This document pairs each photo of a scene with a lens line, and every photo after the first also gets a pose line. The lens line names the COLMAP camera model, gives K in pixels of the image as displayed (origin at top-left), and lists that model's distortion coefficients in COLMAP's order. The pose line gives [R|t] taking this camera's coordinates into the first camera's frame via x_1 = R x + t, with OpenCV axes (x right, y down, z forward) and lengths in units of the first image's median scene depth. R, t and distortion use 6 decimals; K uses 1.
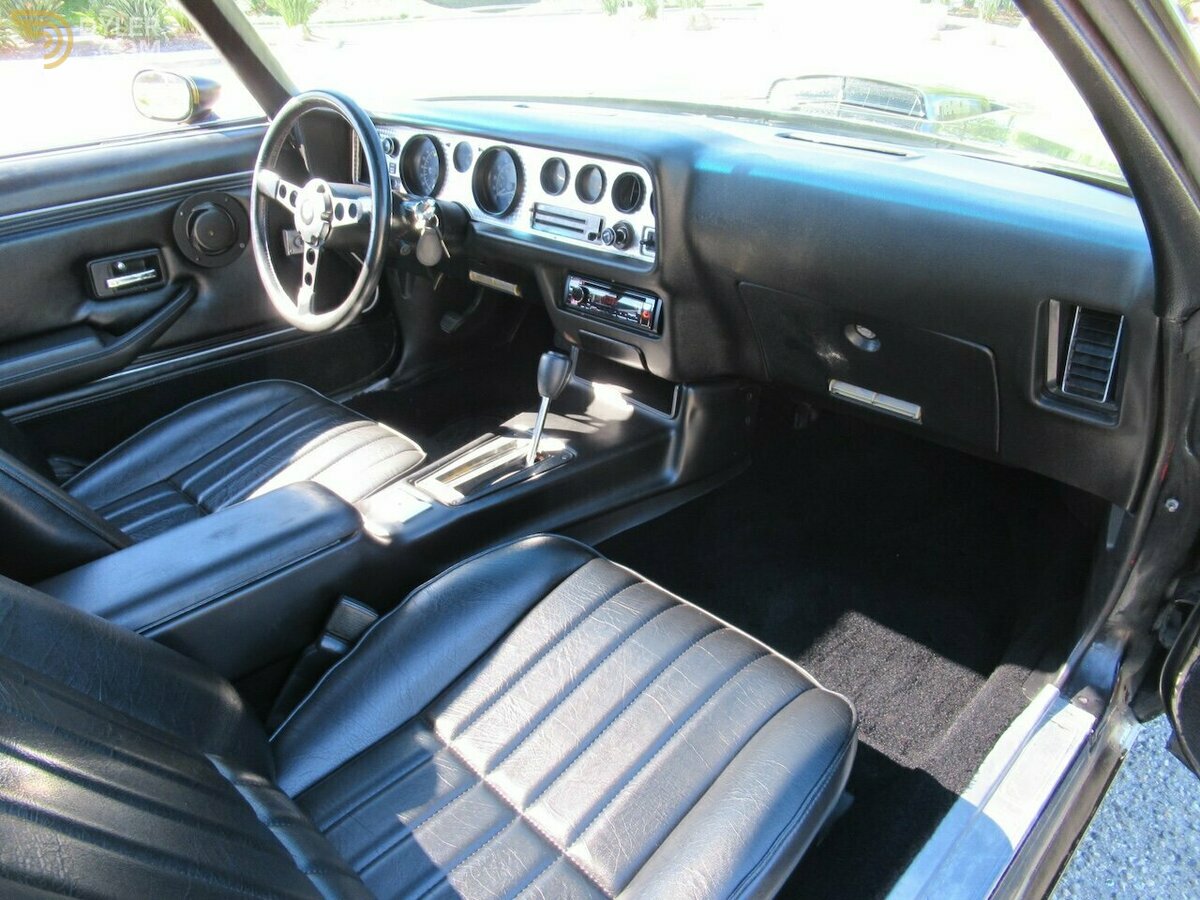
lens RADIAL K [[879.2, 0, 600.0], [0, 879.2, 450.0], [0, 0, 1]] dist [-0.005019, -0.006783]
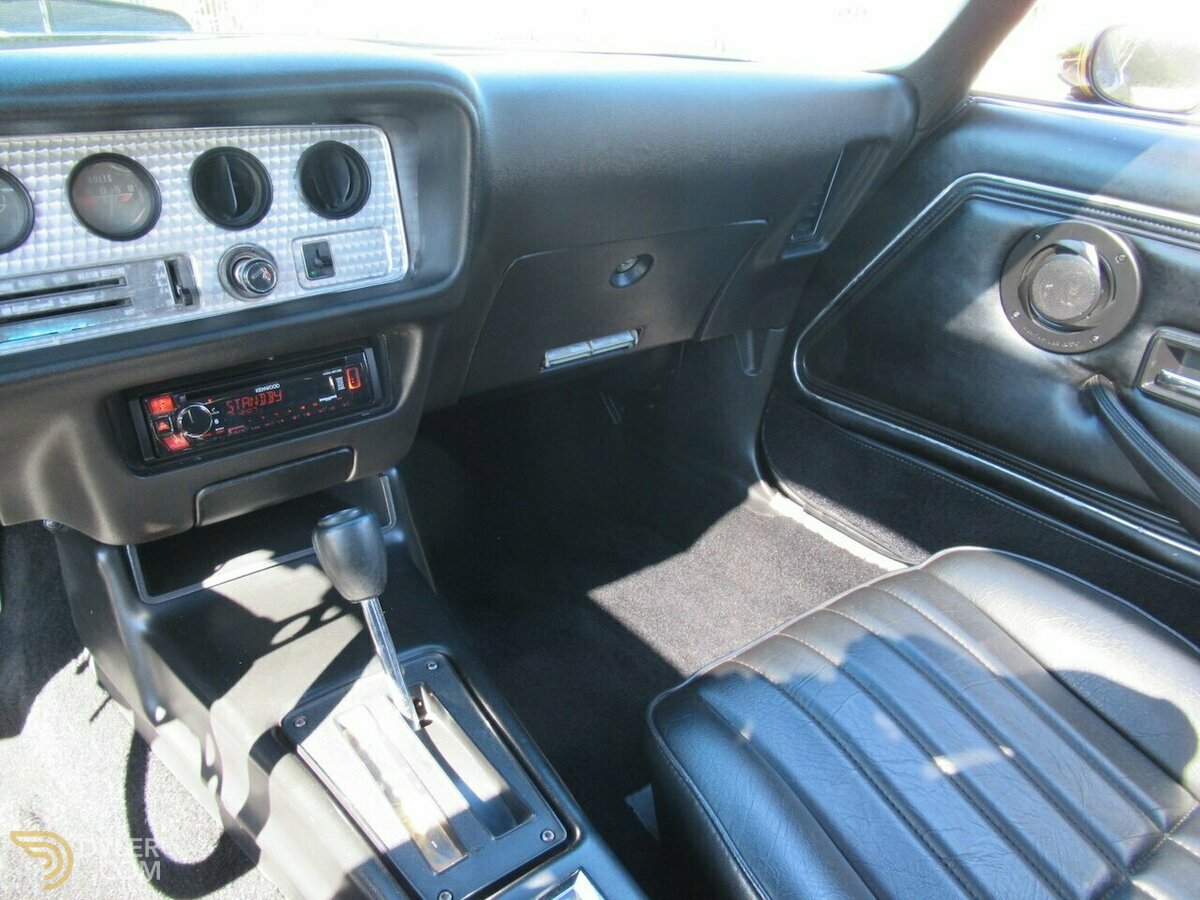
lens RADIAL K [[879.2, 0, 600.0], [0, 879.2, 450.0], [0, 0, 1]] dist [-0.005019, -0.006783]
pose [[0.158423, -0.441934, 0.882948, -0.442632], [0.451375, 0.827745, 0.333315, -0.233372], [-0.878158, 0.345736, 0.330612, 0.672664]]
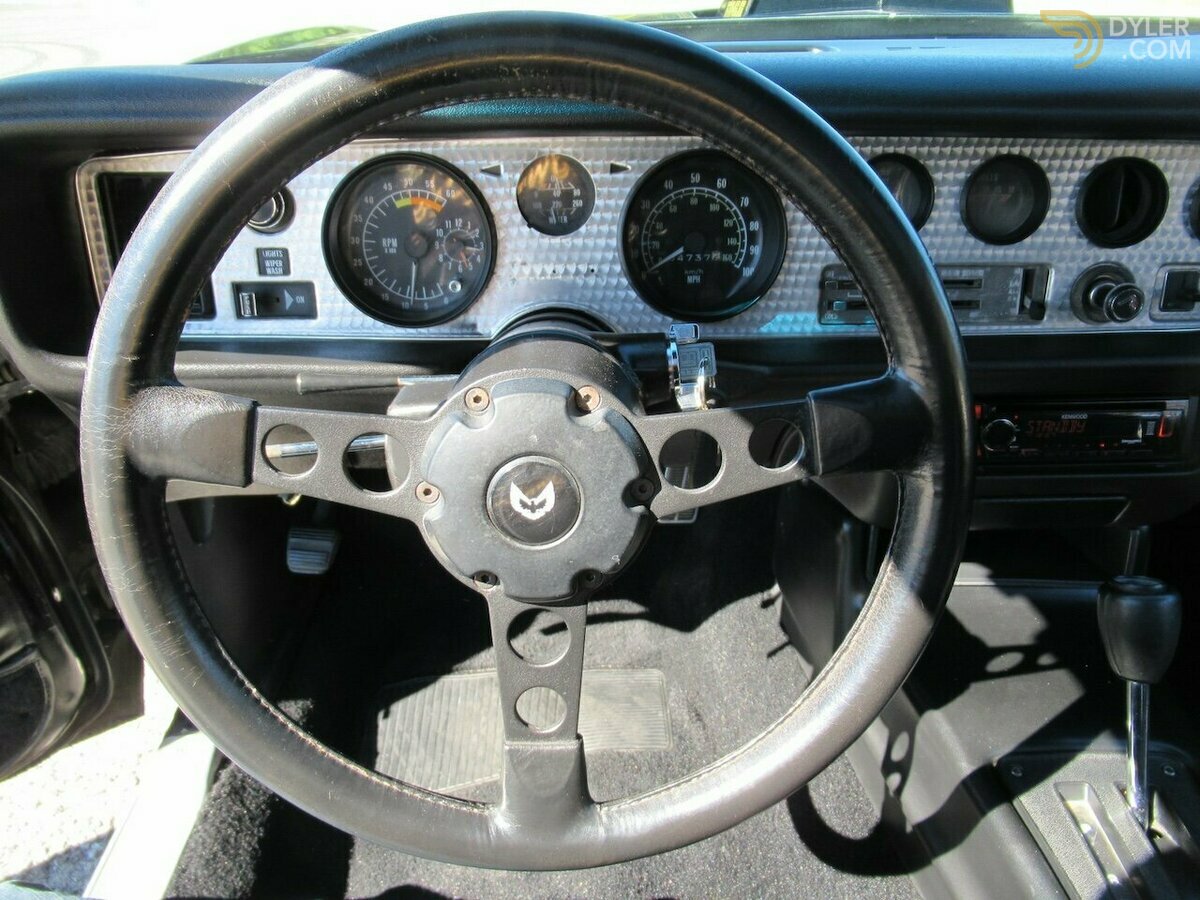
lens RADIAL K [[879.2, 0, 600.0], [0, 879.2, 450.0], [0, 0, 1]] dist [-0.005019, -0.006783]
pose [[0.719078, -0.349986, 0.600364, -0.482621], [0.331592, 0.932030, 0.146173, -0.321539], [-0.610716, 0.093966, 0.786255, 0.790192]]
